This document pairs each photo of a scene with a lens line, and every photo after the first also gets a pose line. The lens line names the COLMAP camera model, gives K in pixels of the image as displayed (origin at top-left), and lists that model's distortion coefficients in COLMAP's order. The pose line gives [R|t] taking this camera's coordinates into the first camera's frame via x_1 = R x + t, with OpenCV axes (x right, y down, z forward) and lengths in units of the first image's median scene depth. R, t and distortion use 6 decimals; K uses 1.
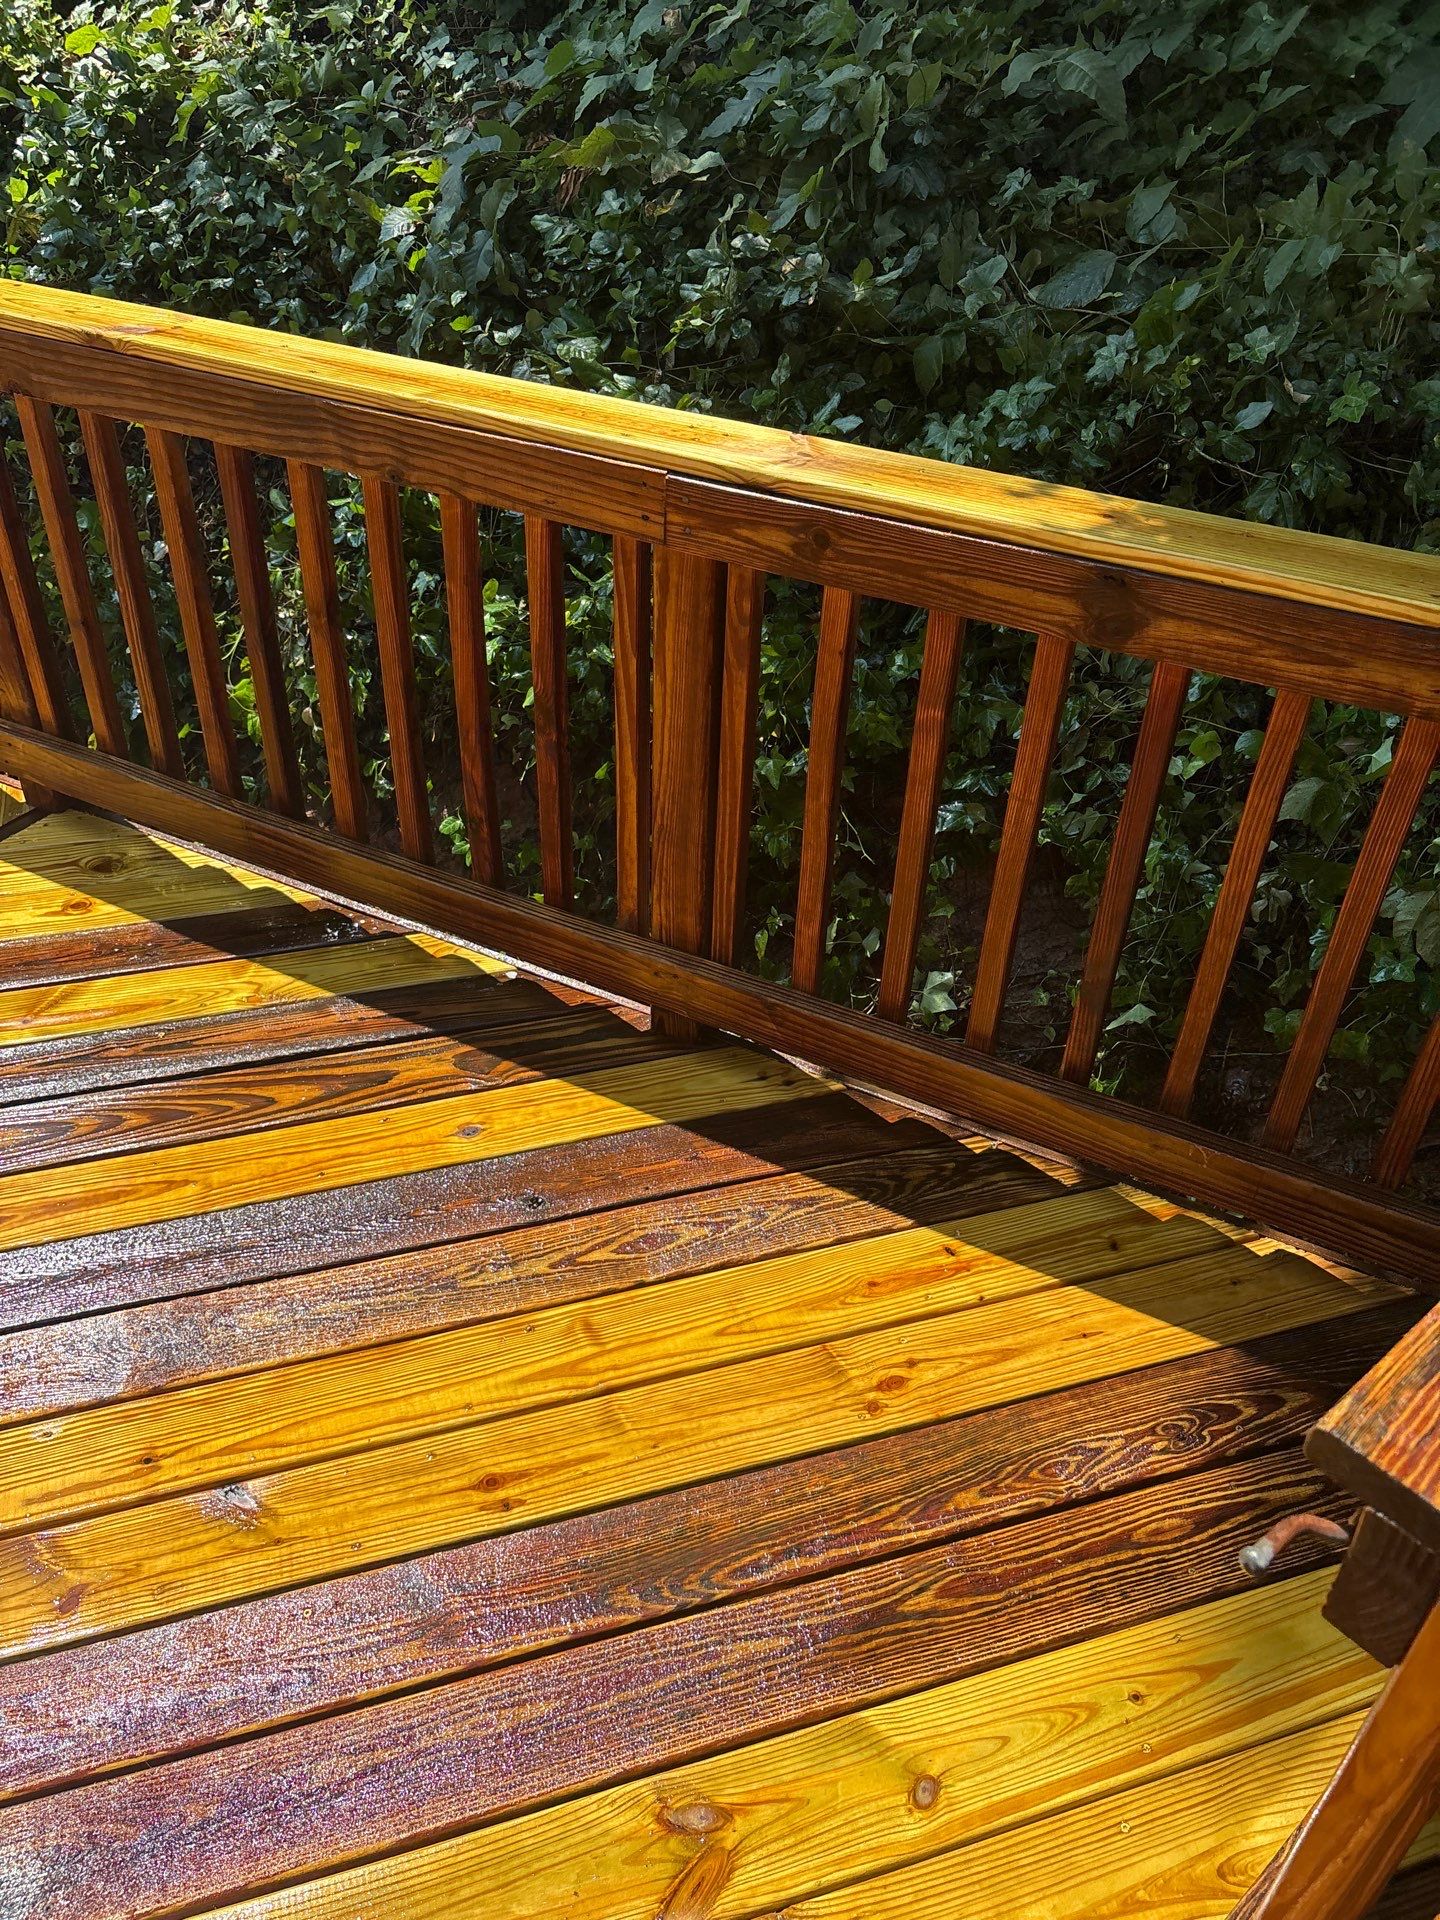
lens RADIAL K [[1464.8, 0, 715.4], [0, 1464.8, 966.5], [0, 0, 1]] dist [0.029202, -0.020667]
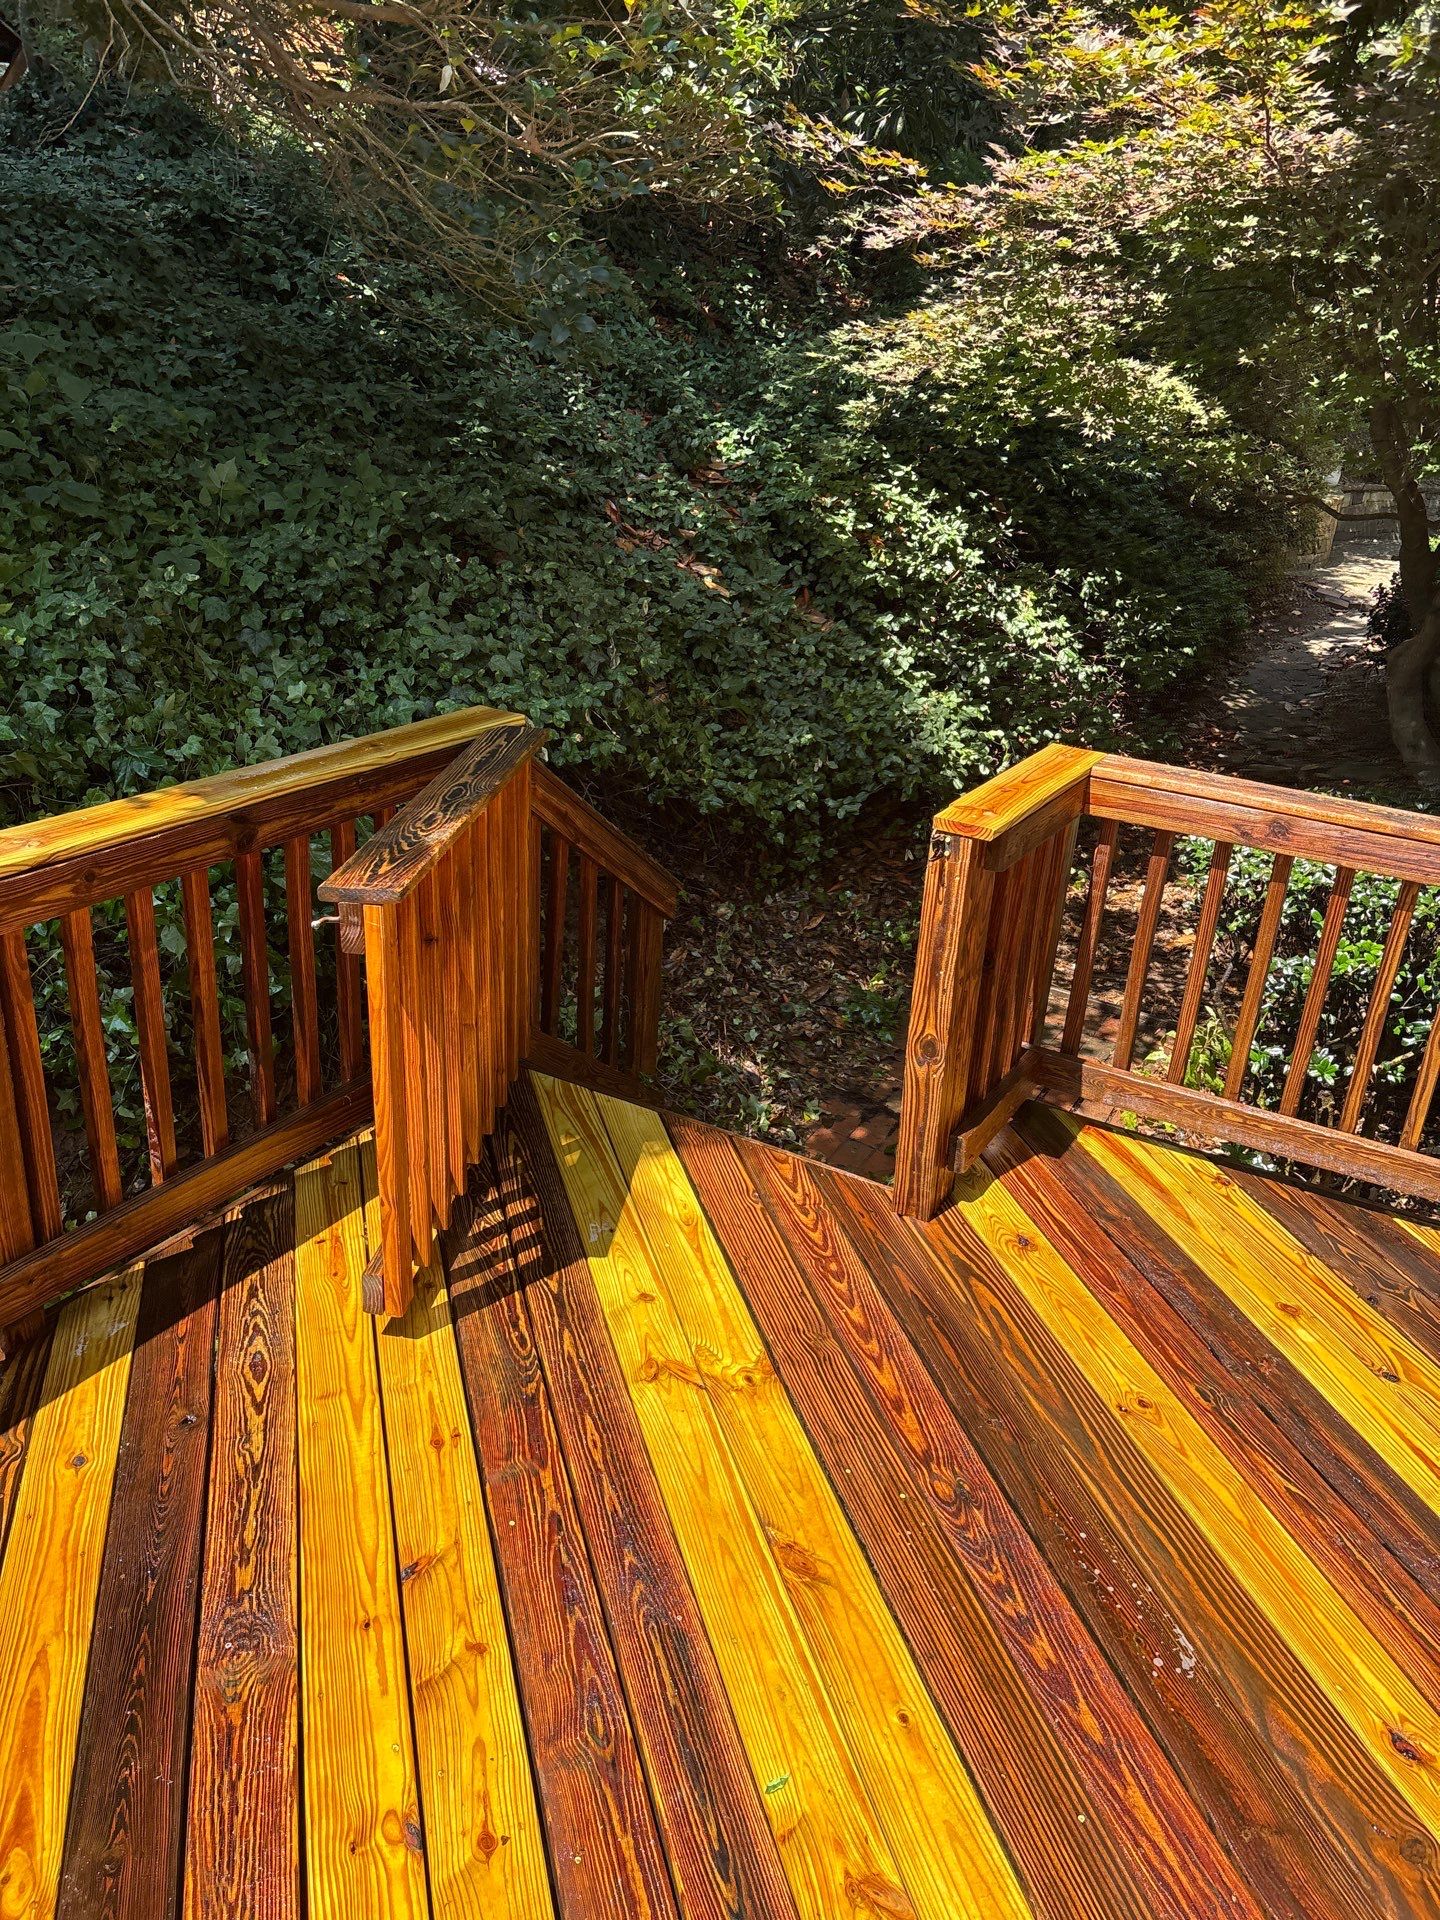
lens RADIAL K [[1464.8, 0, 726.5], [0, 1464.8, 973.5], [0, 0, 1]] dist [0.029202, -0.020667]
pose [[0.025374, -0.422919, 0.905812, -1.107318], [0.548192, 0.763604, 0.341167, -0.314380], [-0.835968, 0.487902, 0.251216, 0.110538]]
